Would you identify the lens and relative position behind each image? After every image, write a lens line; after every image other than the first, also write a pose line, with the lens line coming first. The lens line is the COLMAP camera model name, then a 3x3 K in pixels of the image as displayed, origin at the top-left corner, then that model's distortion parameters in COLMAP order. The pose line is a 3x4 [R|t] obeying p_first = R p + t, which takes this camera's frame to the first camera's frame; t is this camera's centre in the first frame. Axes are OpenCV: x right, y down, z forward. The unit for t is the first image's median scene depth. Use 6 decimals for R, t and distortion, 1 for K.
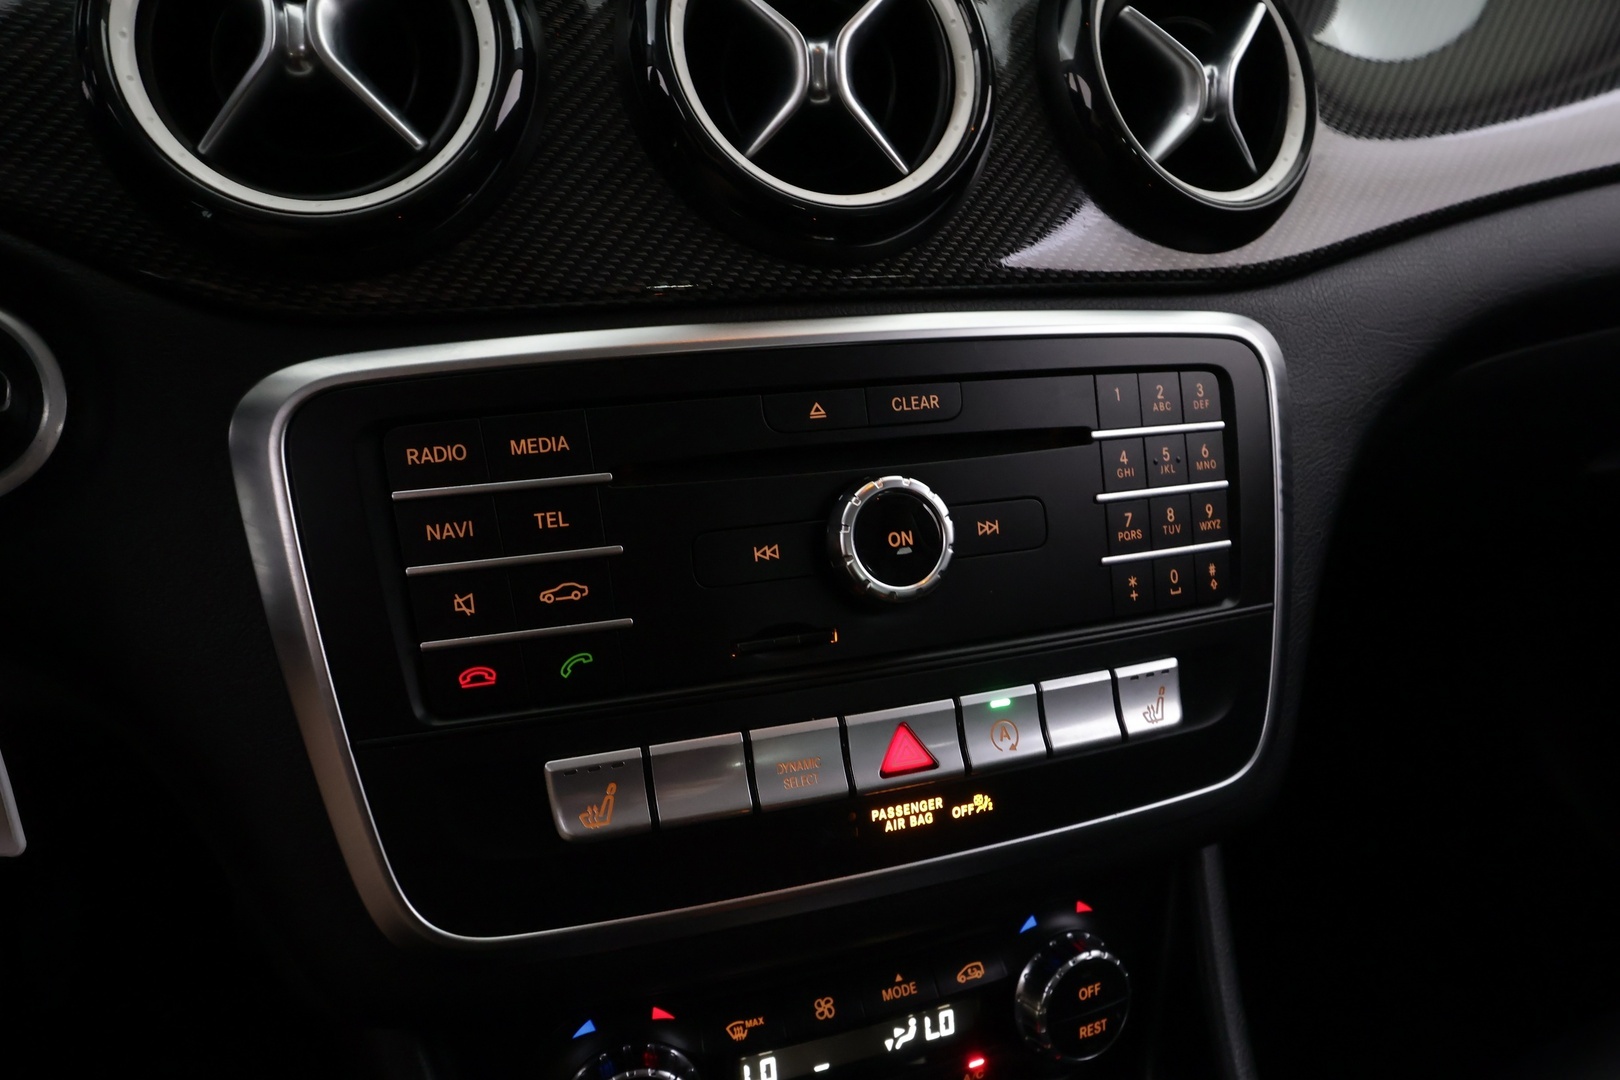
lens RADIAL K [[1046.6, 0, 810.0], [0, 1046.6, 540.0], [0, 0, 1]] dist [0.030217, 0.000275]
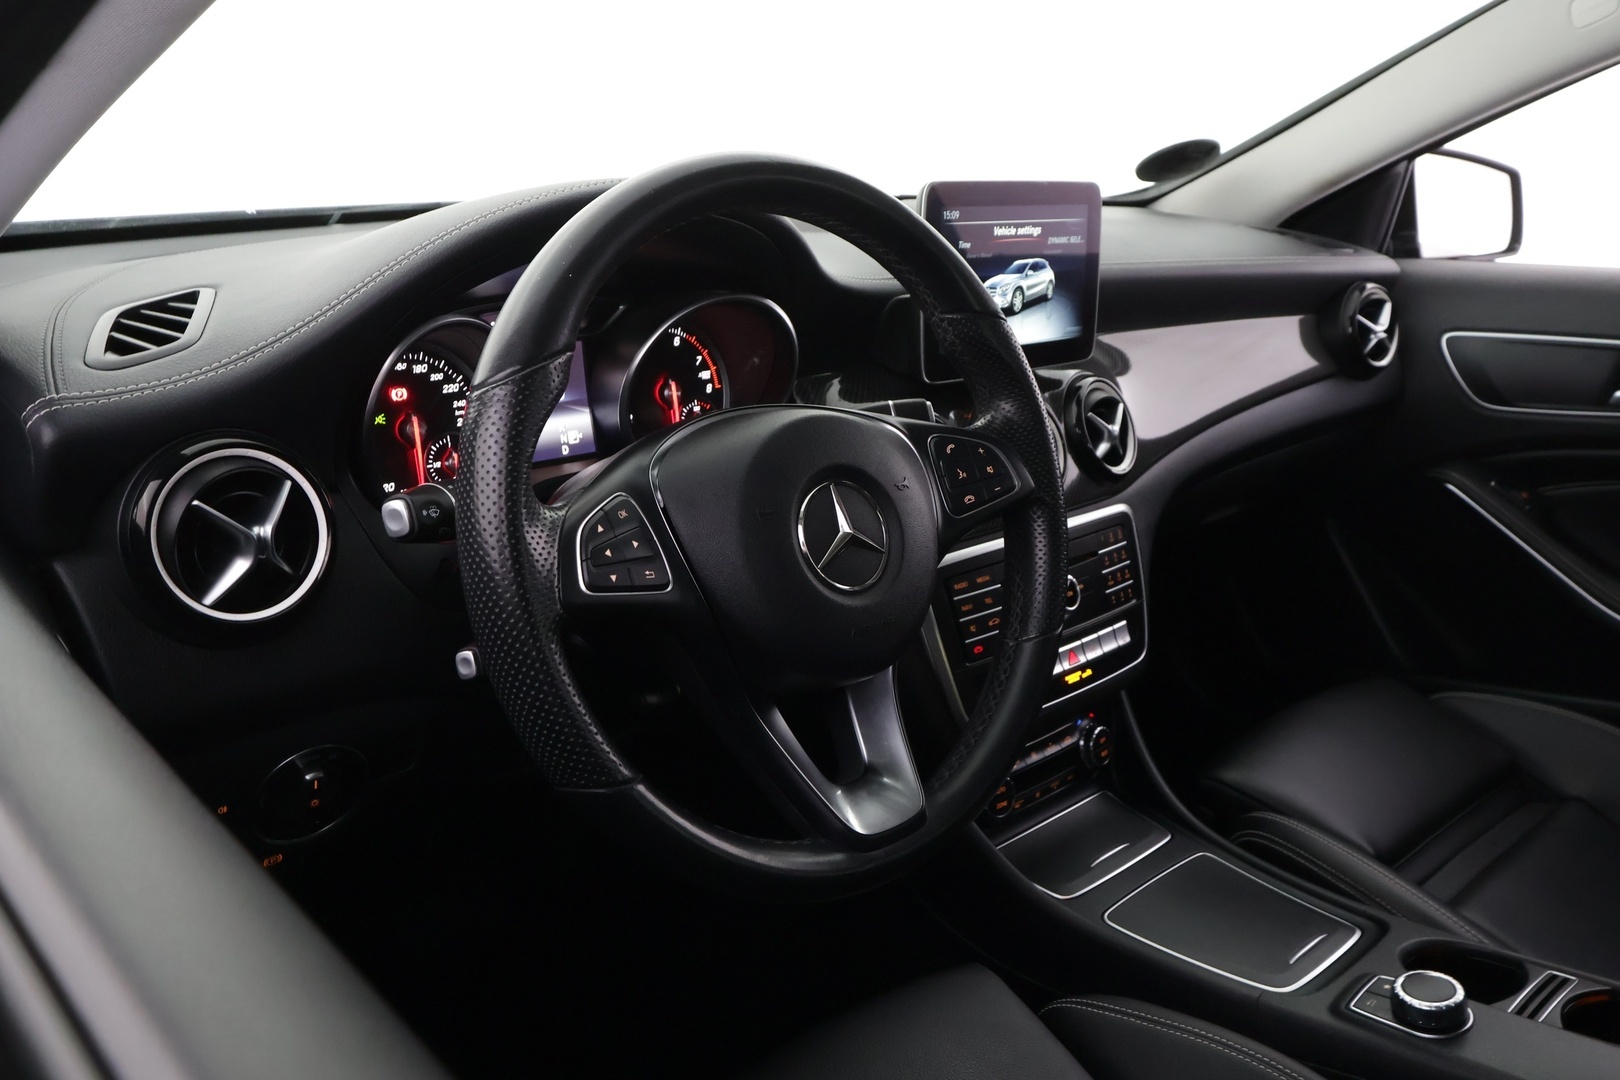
lens RADIAL K [[1313.4, 0, 810.0], [0, 1313.4, 540.0], [0, 0, 1]] dist [0.003956, 0.001539]
pose [[0.915135, -0.101127, 0.390257, -2.169235], [0.104498, 0.994445, 0.012648, -0.294944], [-0.389368, 0.029207, 0.920619, -2.406406]]
